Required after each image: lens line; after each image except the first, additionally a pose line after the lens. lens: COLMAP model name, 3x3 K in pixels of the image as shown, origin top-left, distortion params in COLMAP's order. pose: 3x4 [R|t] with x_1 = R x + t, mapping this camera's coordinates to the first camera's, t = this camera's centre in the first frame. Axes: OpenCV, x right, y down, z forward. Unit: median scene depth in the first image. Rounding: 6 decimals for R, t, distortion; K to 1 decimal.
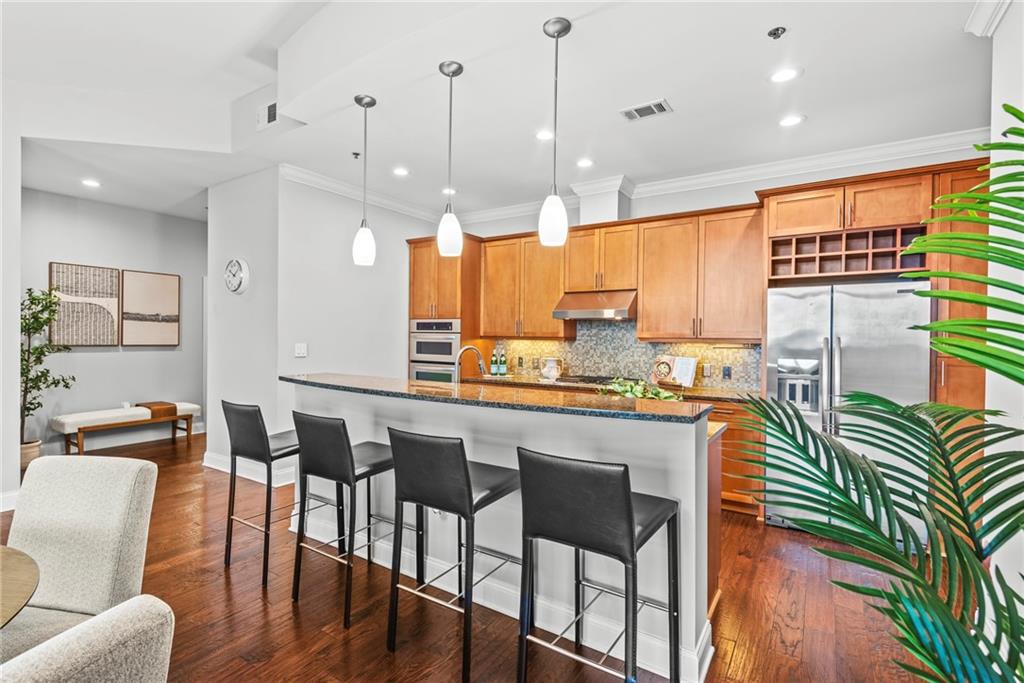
lens RADIAL K [[482.3, 0, 511.6], [0, 482.3, 338.5], [0, 0, 1]] dist [0.013773, -0.000831]
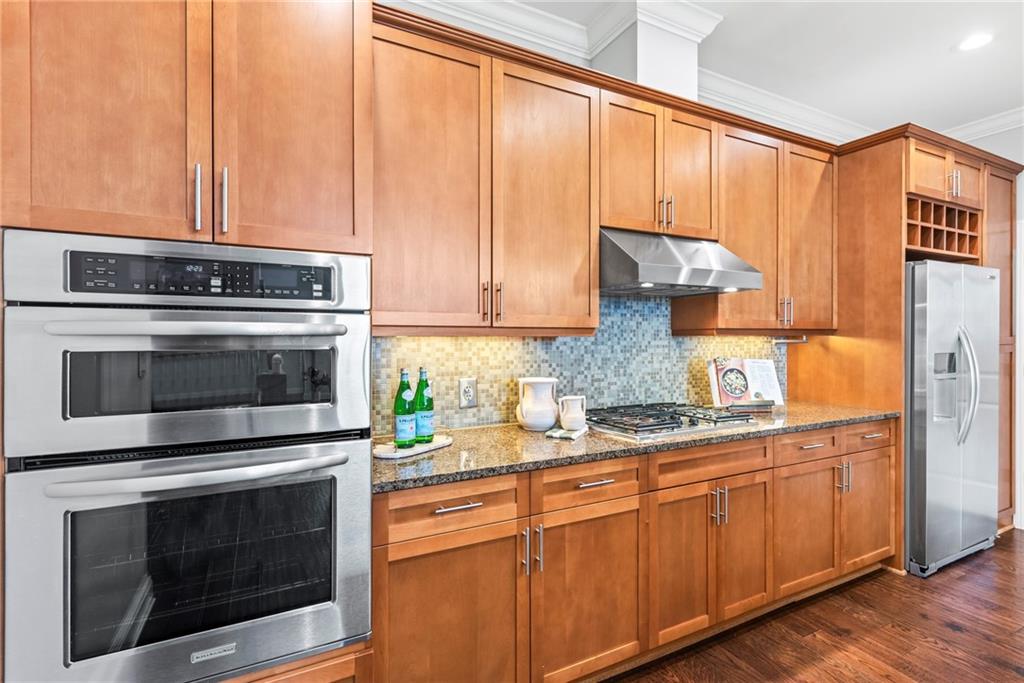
lens RADIAL K [[482.3, 0, 514.1], [0, 482.3, 336.1], [0, 0, 1]] dist [0.013773, -0.000831]
pose [[0.496693, -0.012033, 0.867843, -0.296806], [0.011027, 0.999911, 0.007553, 0.000210], [-0.867856, 0.005818, 0.496781, 0.818227]]
